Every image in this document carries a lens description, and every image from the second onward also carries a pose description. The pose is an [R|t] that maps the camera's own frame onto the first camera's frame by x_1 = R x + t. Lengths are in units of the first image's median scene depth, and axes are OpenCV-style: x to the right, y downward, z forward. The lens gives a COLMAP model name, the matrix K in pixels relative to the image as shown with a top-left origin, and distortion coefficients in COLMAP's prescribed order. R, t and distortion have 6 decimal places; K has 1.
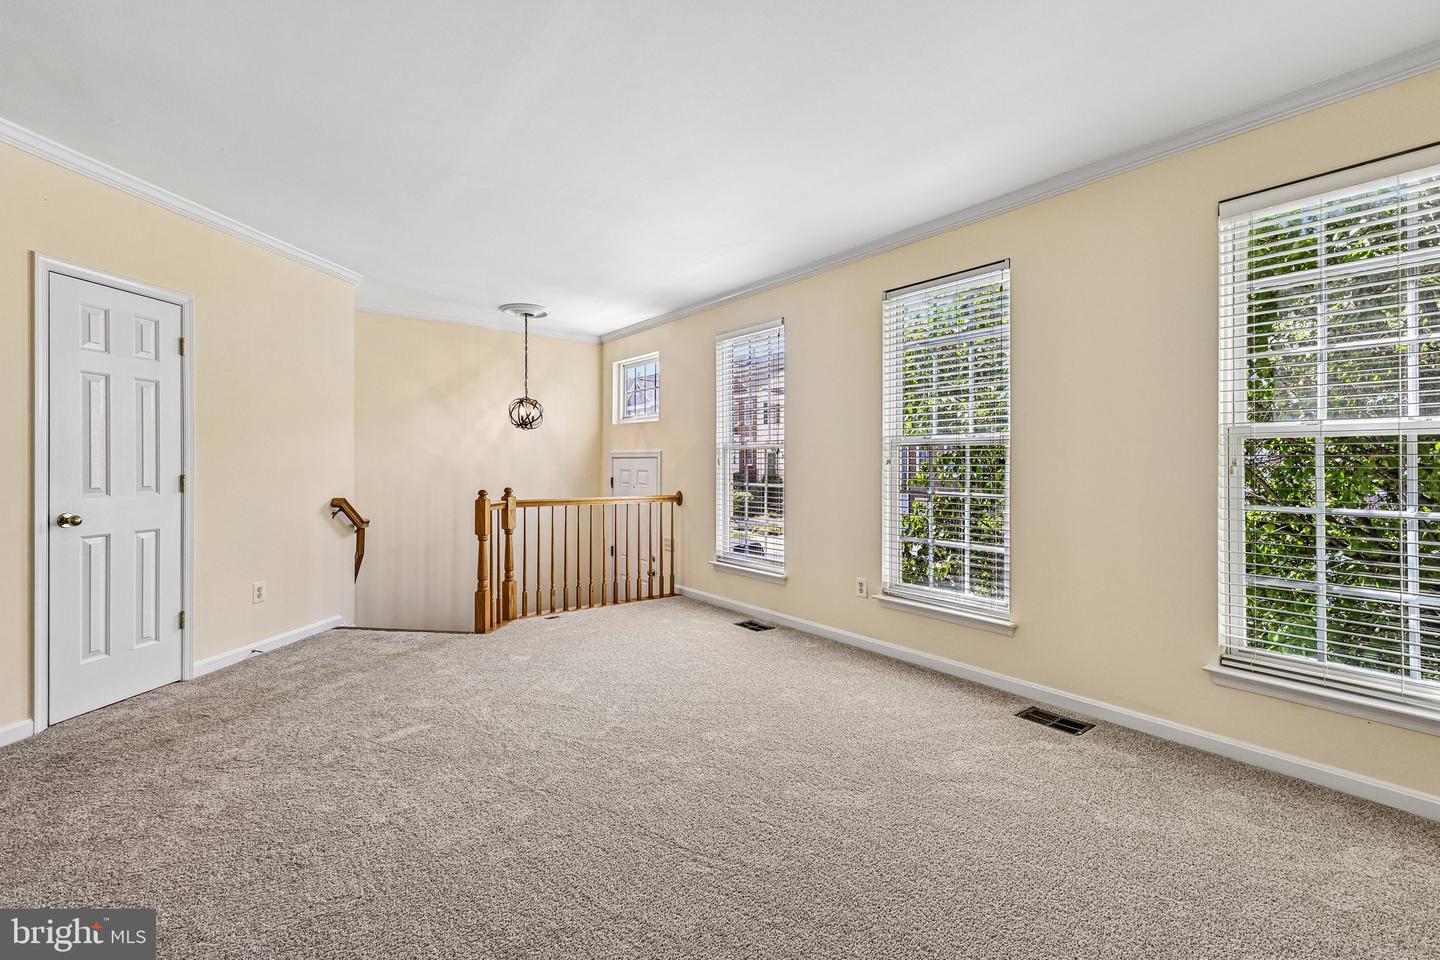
lens RADIAL K [[634.1, 0, 715.9], [0, 634.1, 460.7], [0, 0, 1]] dist [0.008180, -0.000045]
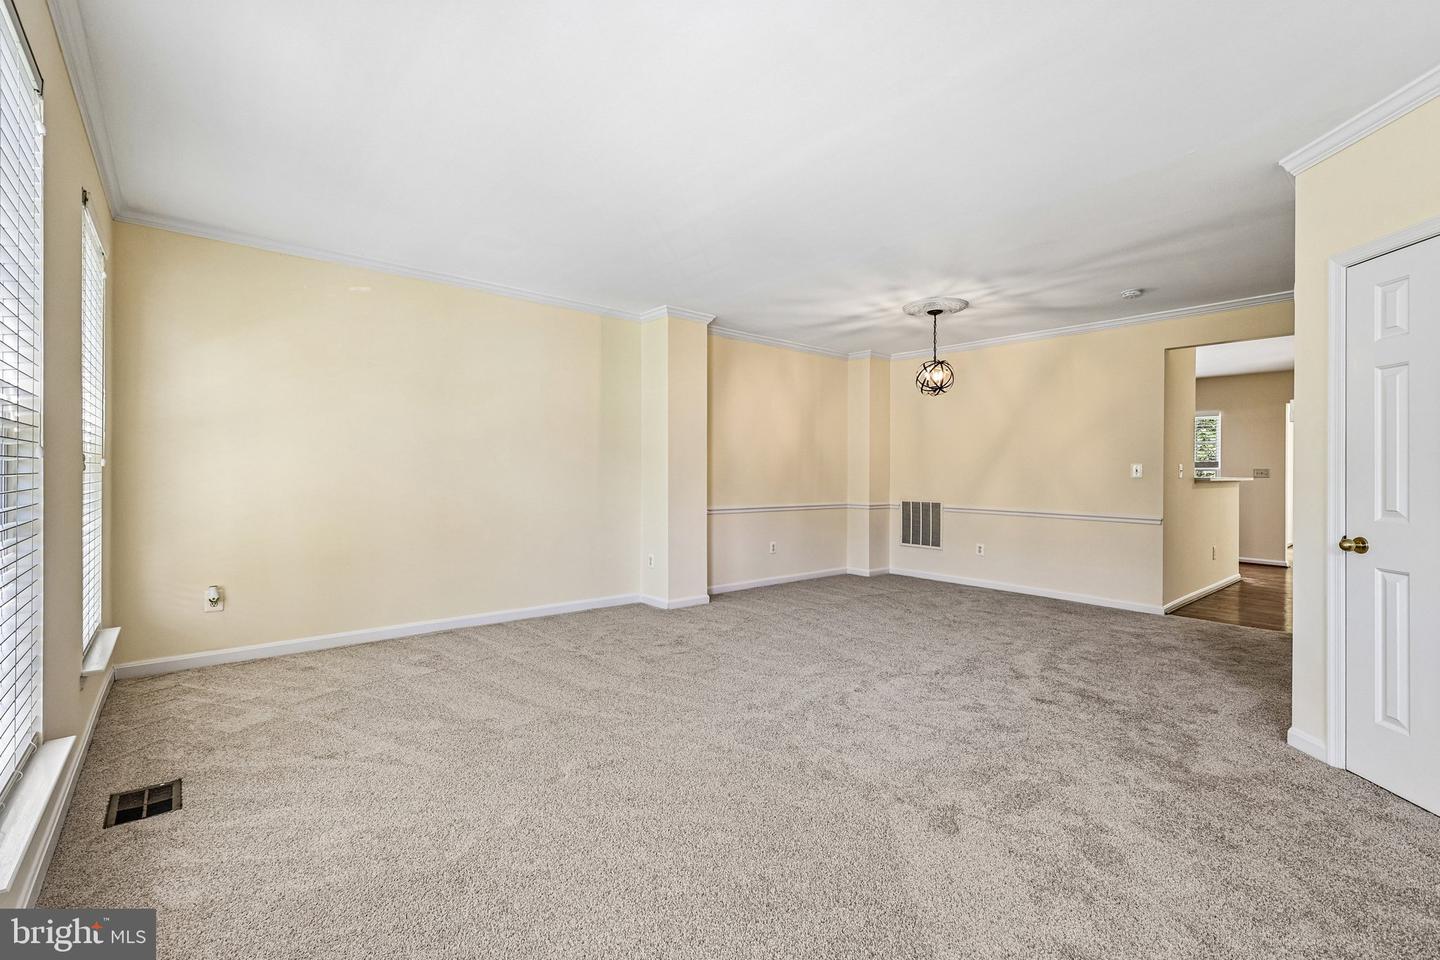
lens RADIAL K [[634.1, 0, 717.2], [0, 634.1, 475.3], [0, 0, 1]] dist [0.008180, -0.000045]
pose [[-0.998259, -0.015386, -0.056932, -0.079421], [-0.015039, 0.999866, -0.006527, 0.015343], [0.057025, -0.005660, -0.998357, 1.544424]]
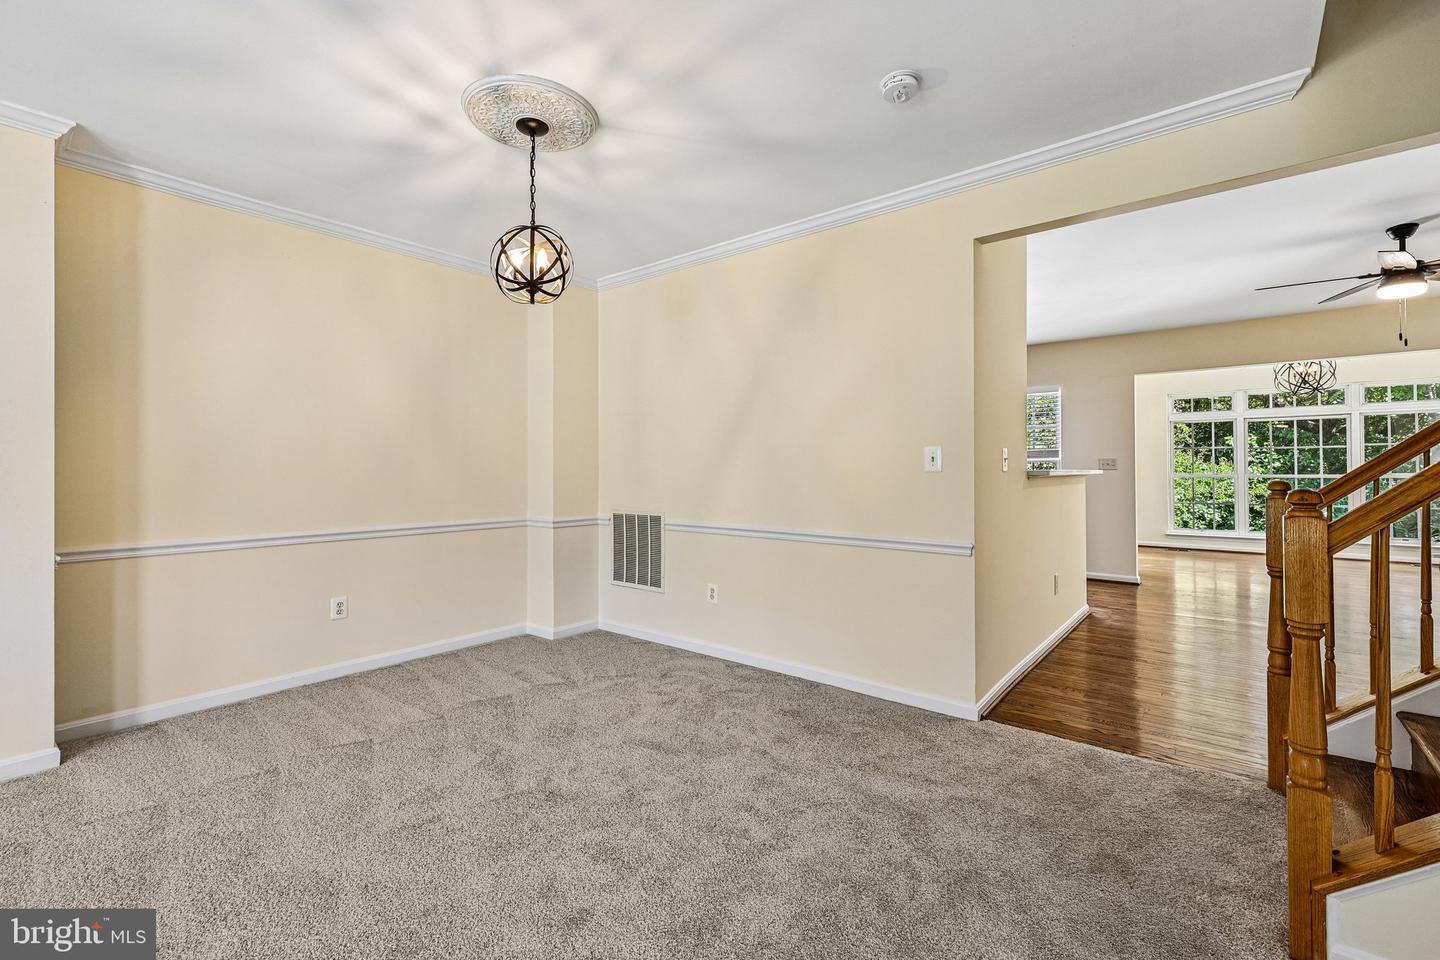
lens RADIAL K [[634.1, 0, 729.8], [0, 634.1, 469.1], [0, 0, 1]] dist [0.008180, -0.000045]
pose [[-0.969506, -0.005002, -0.245016, -0.735447], [-0.002061, 0.999923, -0.012257, 0.003075], [0.245059, -0.011378, -0.969441, 0.794423]]
